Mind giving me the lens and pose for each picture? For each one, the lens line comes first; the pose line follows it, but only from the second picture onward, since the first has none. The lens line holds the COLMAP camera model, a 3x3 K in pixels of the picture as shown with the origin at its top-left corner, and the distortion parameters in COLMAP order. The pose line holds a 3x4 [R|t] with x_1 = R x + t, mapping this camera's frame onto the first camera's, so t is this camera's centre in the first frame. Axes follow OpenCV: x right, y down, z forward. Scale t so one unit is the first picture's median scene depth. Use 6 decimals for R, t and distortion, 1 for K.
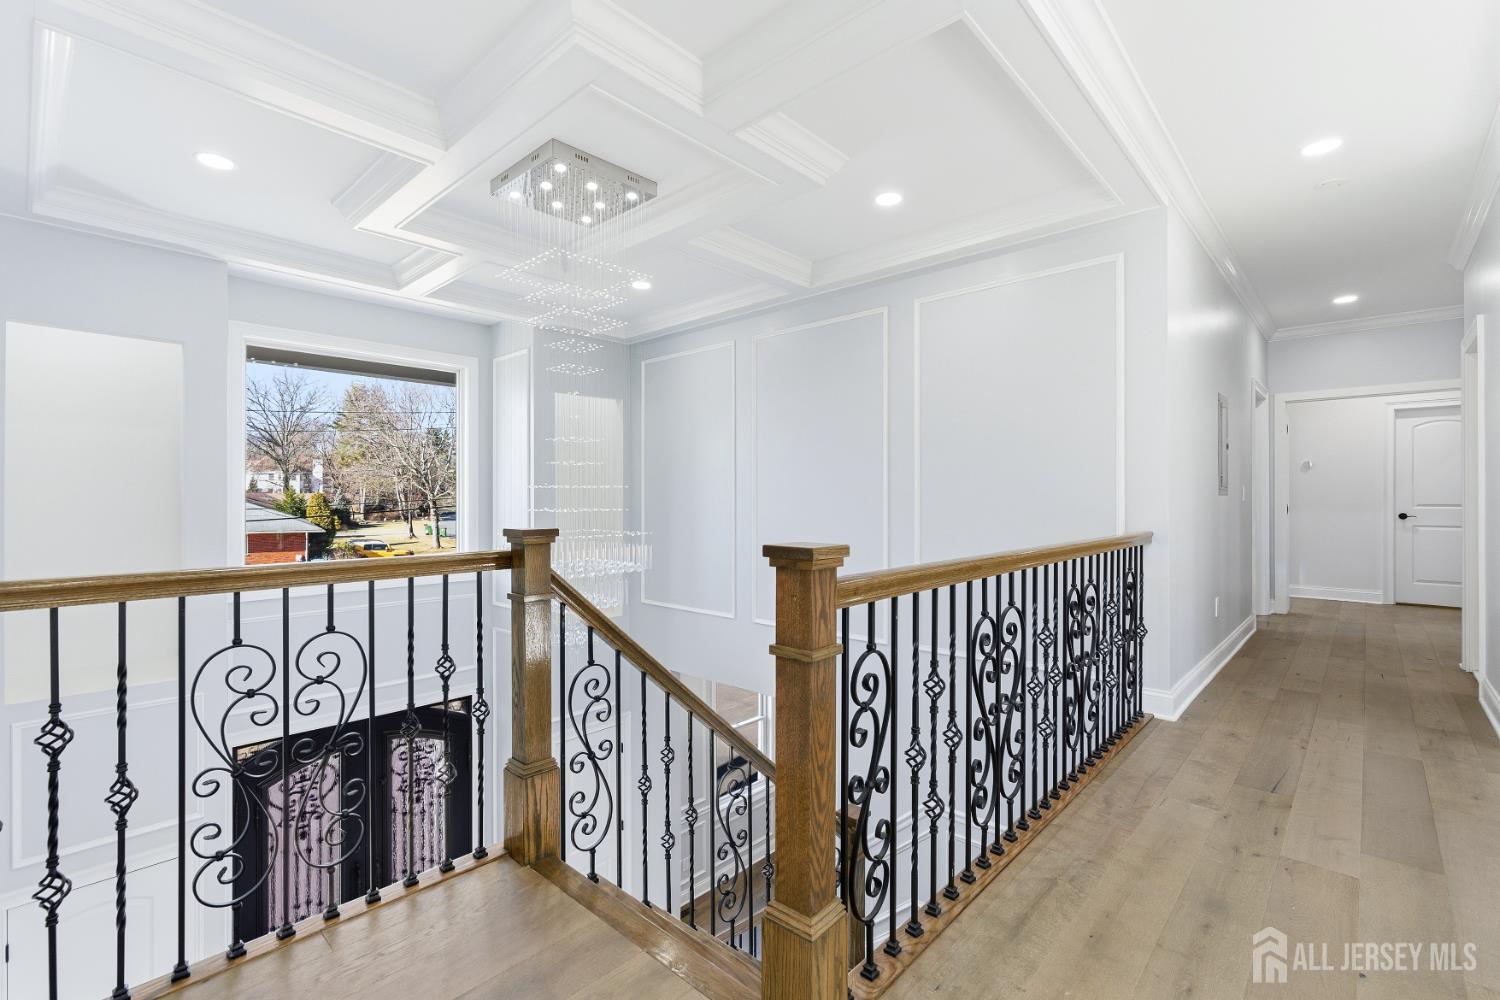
lens RADIAL K [[678.3, 0, 745.6], [0, 678.3, 498.3], [0, 0, 1]] dist [-0.021652, -0.002313]
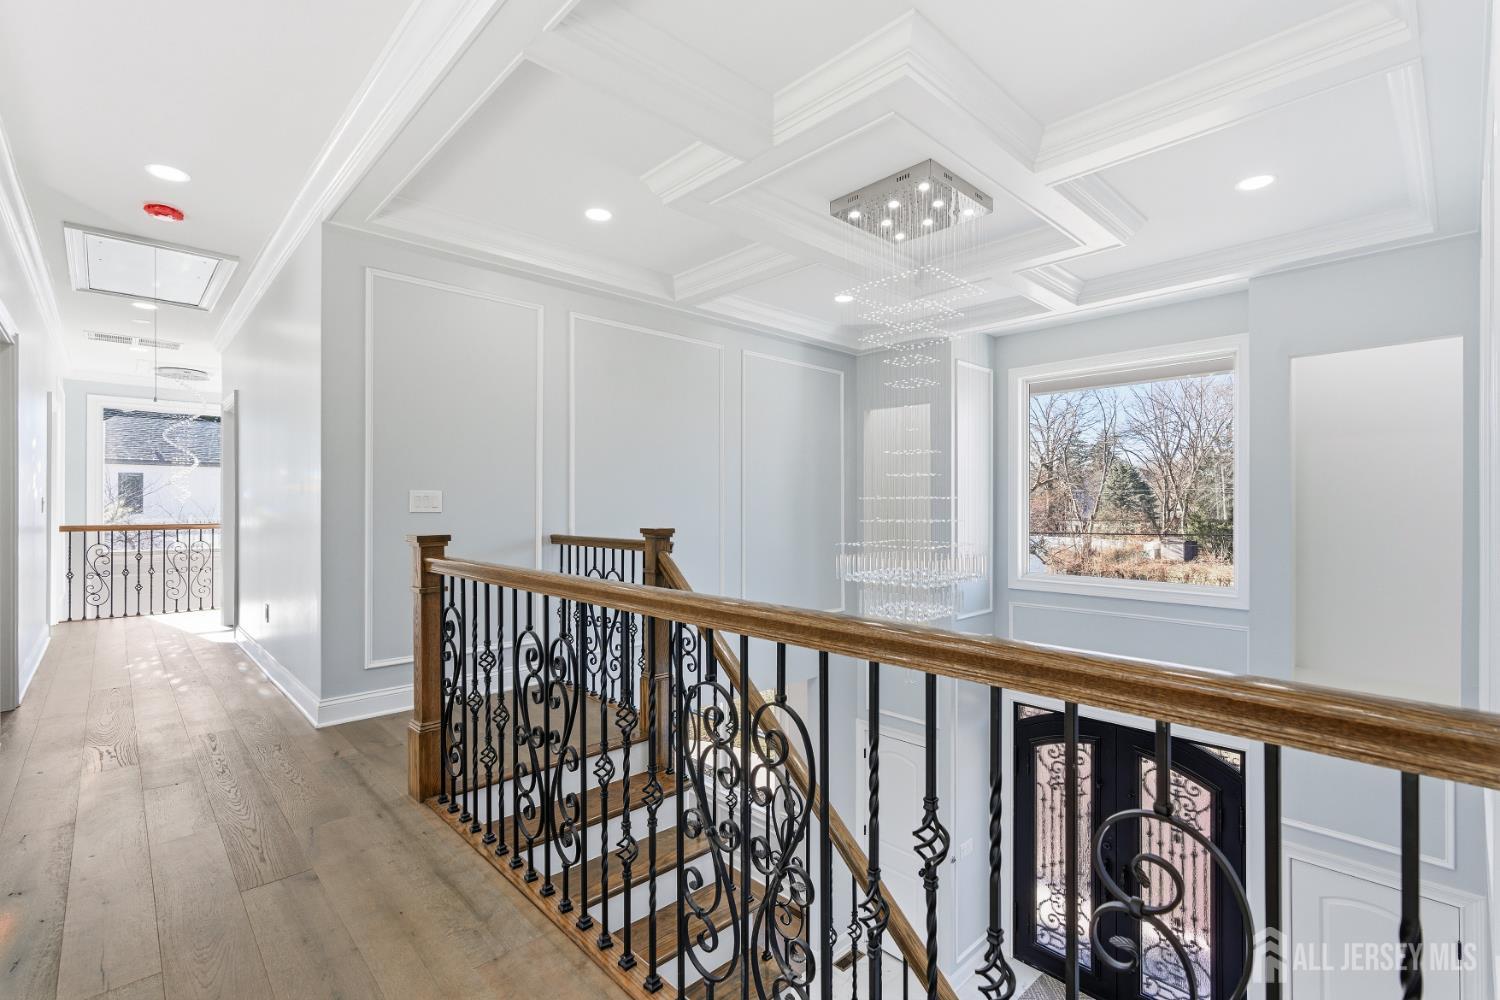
lens RADIAL K [[678.3, 0, 746.3], [0, 678.3, 504.9], [0, 0, 1]] dist [-0.021652, -0.002313]
pose [[-0.074600, -0.000293, -0.997213, 0.918421], [0.000562, 1.000000, -0.000335, -0.007091], [0.997213, -0.000586, -0.074600, 0.963394]]
